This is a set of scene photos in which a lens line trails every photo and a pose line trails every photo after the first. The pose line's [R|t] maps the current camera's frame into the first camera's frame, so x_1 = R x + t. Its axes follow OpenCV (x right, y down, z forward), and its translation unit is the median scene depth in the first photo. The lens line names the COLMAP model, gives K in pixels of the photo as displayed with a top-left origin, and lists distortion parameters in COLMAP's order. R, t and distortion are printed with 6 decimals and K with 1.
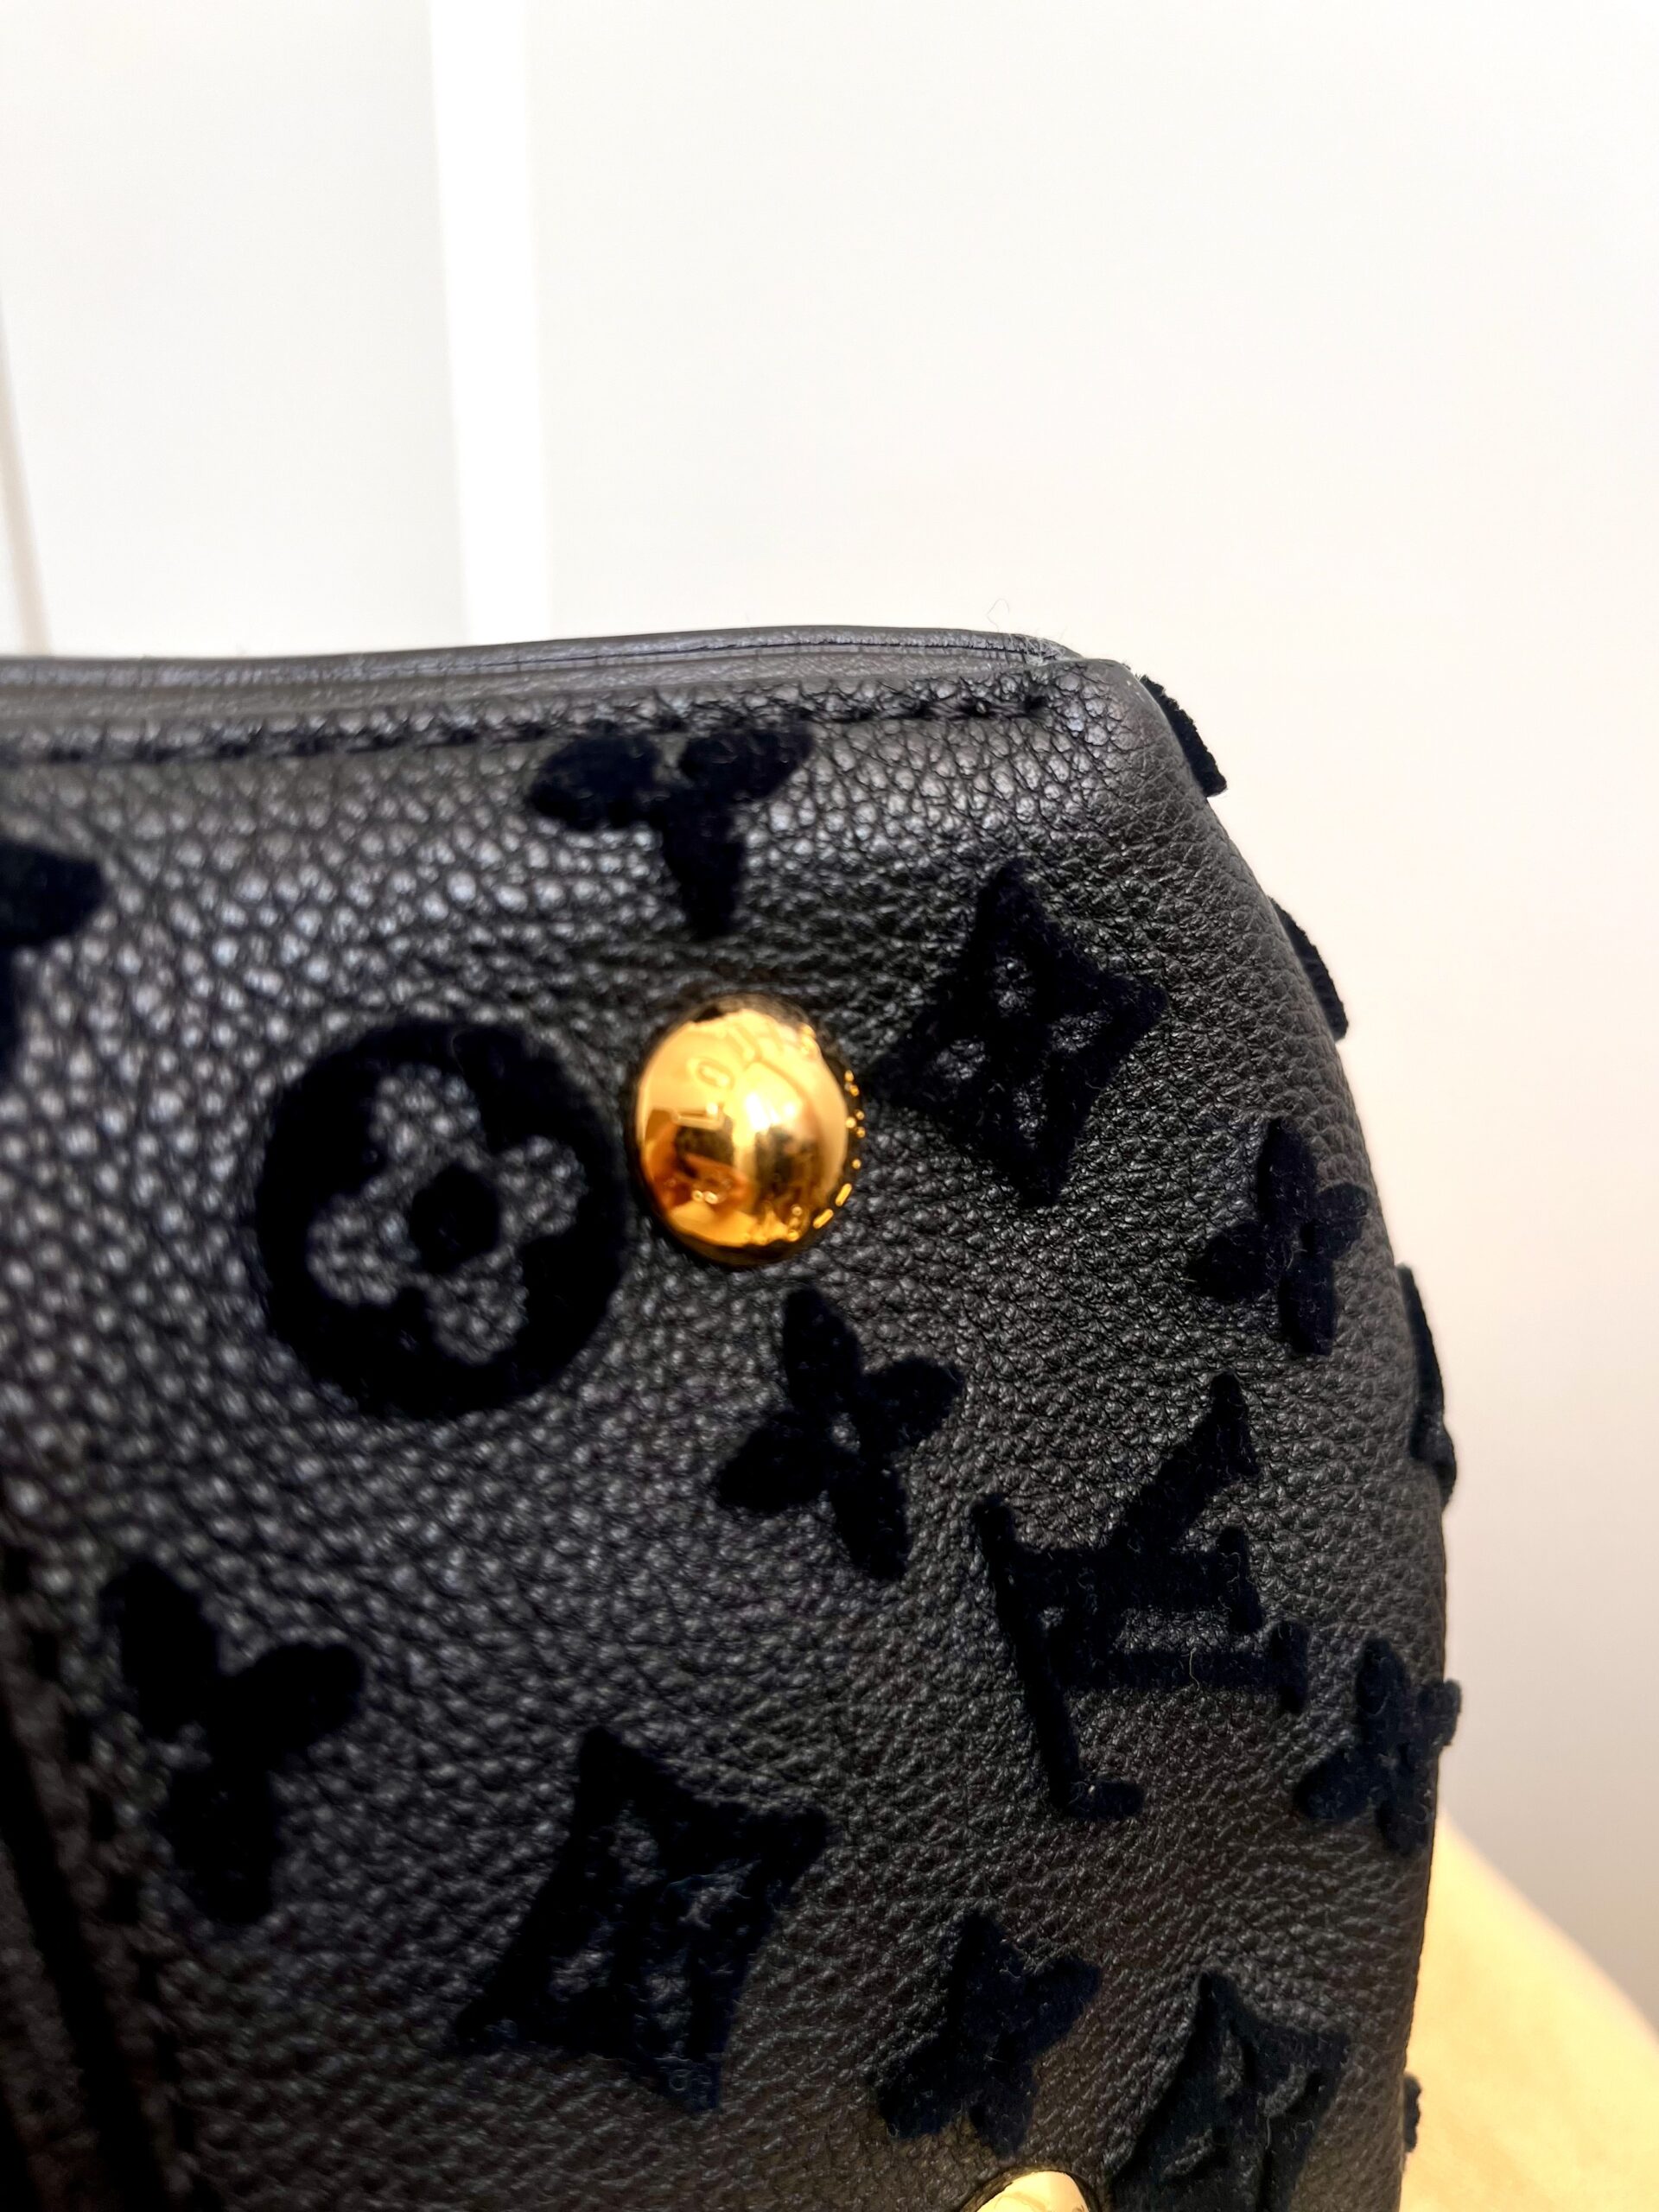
lens RADIAL K [[1714.2, 0, 829.5], [0, 1714.2, 1106.0], [0, 0, 1]] dist [-0.002886, -0.077887]
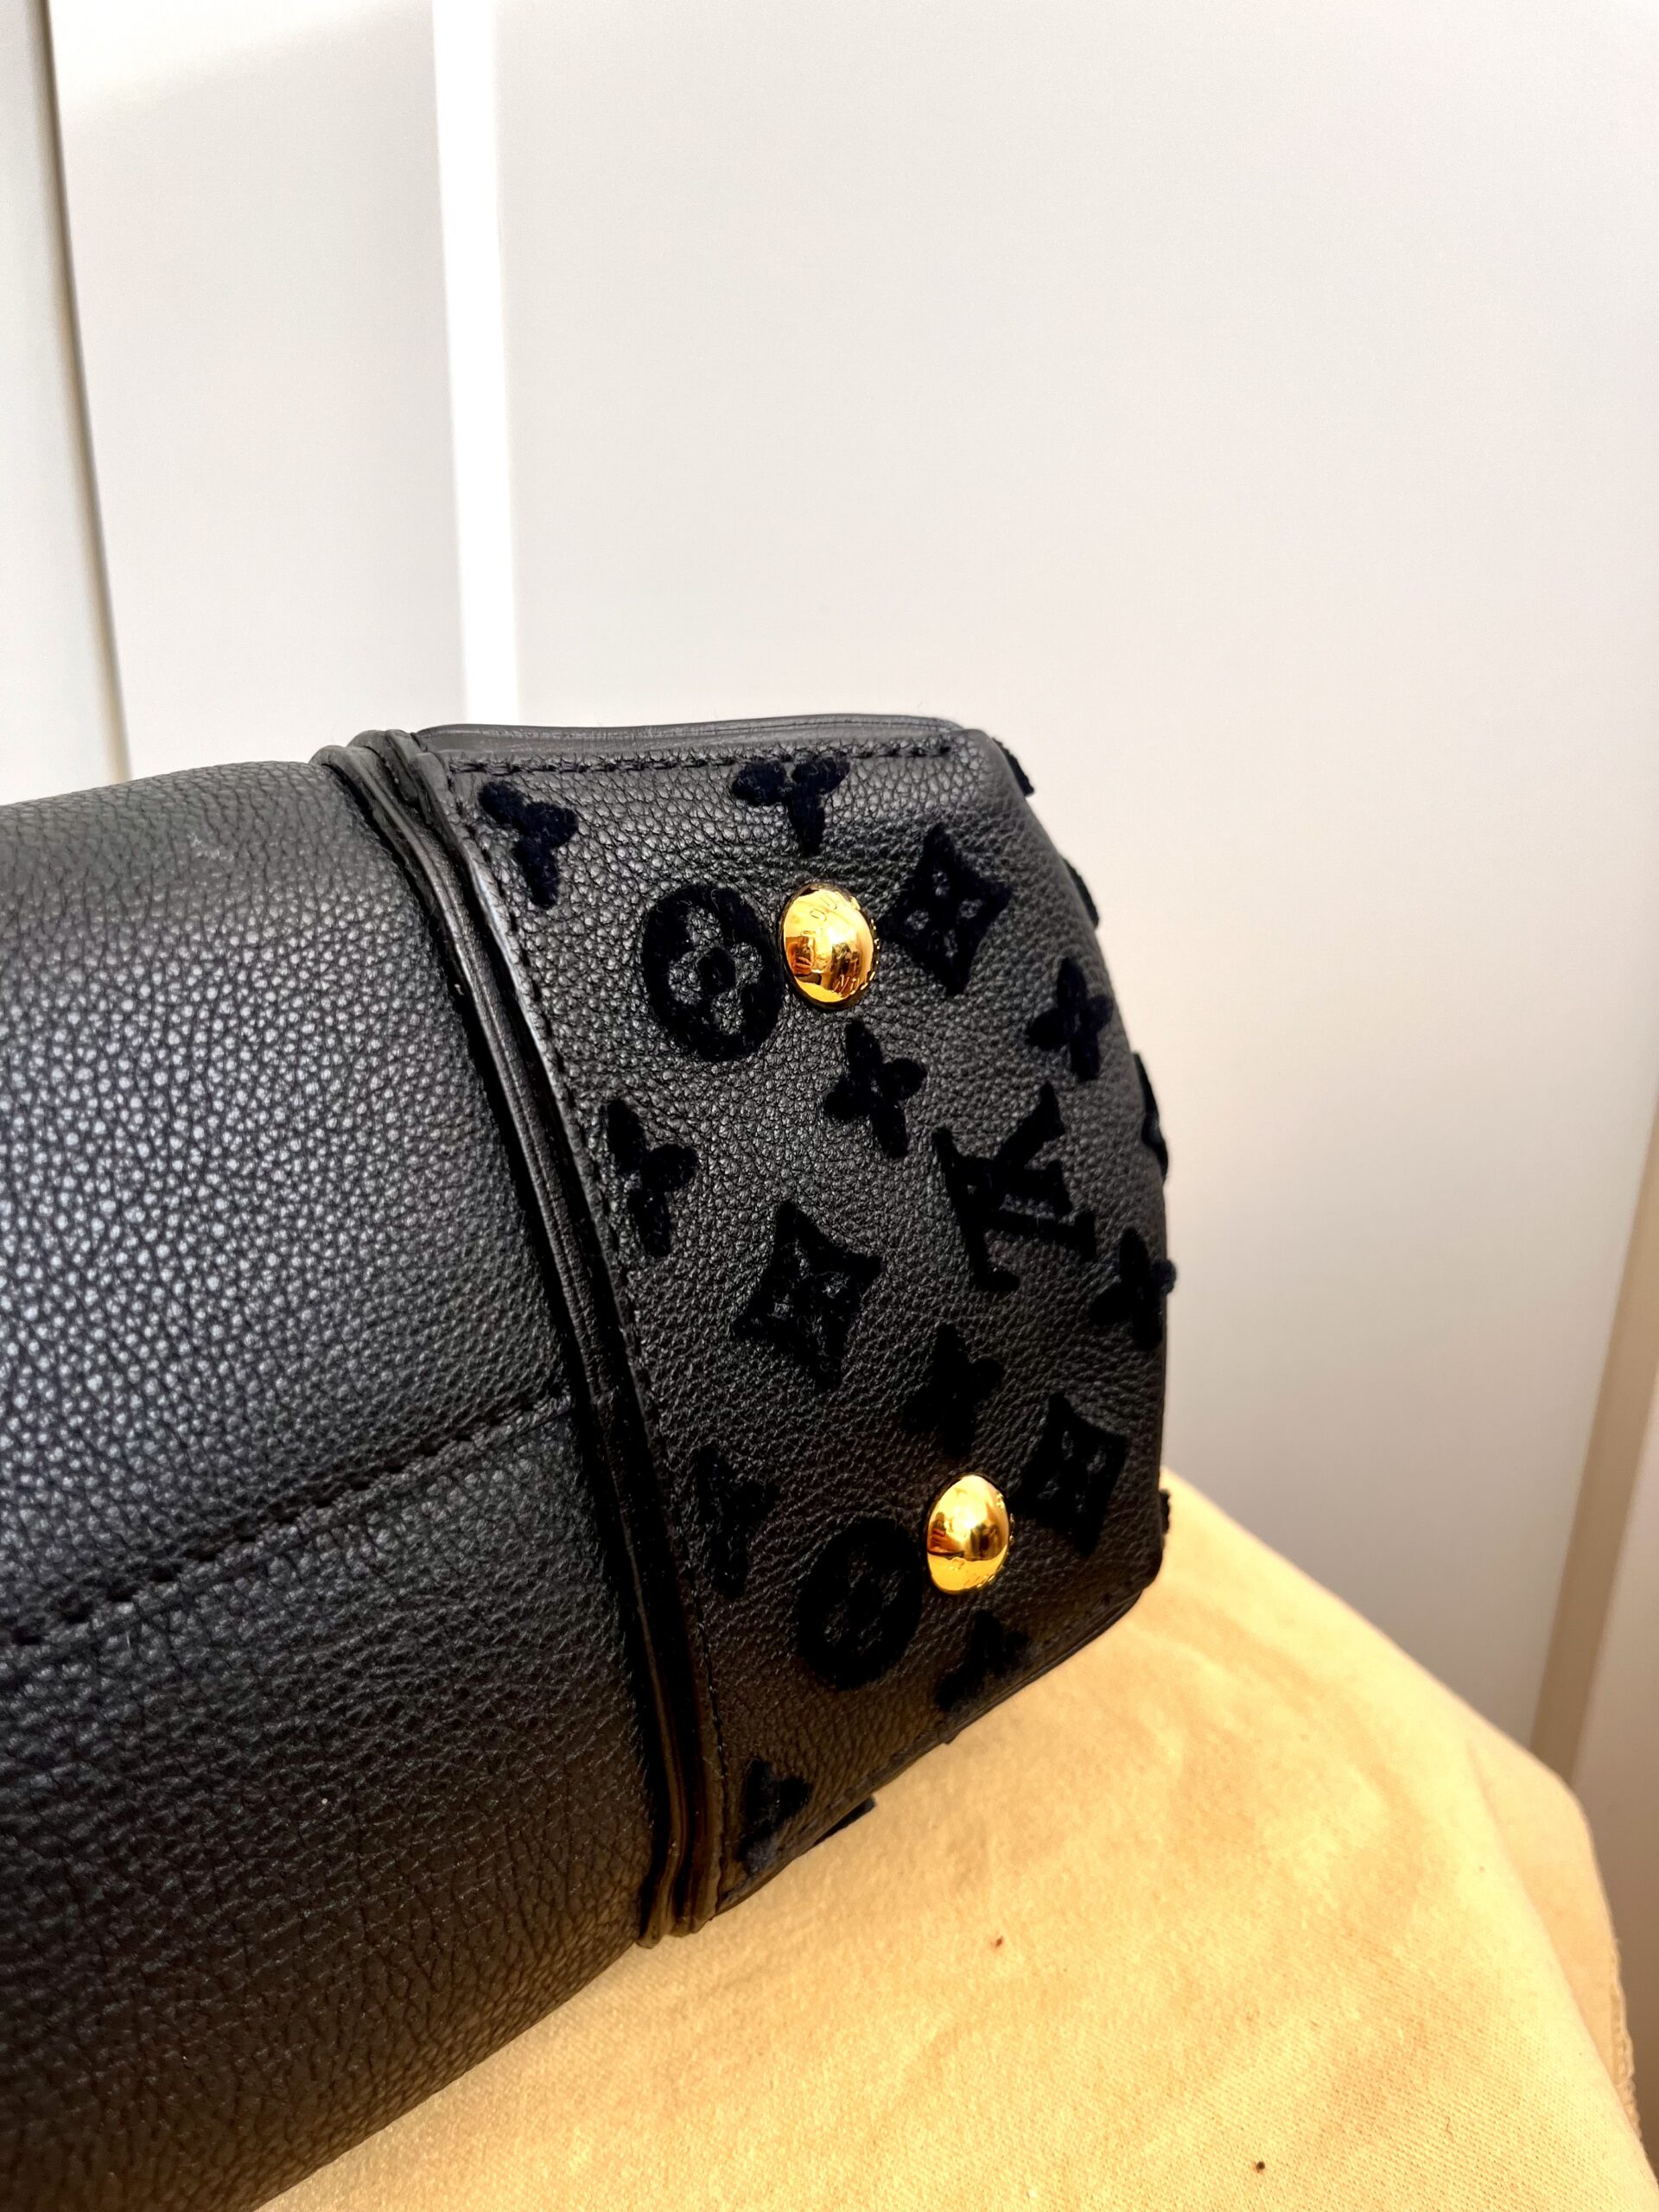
lens RADIAL K [[1714.2, 0, 829.5], [0, 1714.2, 1106.0], [0, 0, 1]] dist [-0.002886, -0.077887]
pose [[0.991019, -0.032291, 0.129760, -0.322659], [0.038705, 0.998135, -0.047212, 0.308286], [-0.127994, 0.051810, 0.990421, -1.086039]]
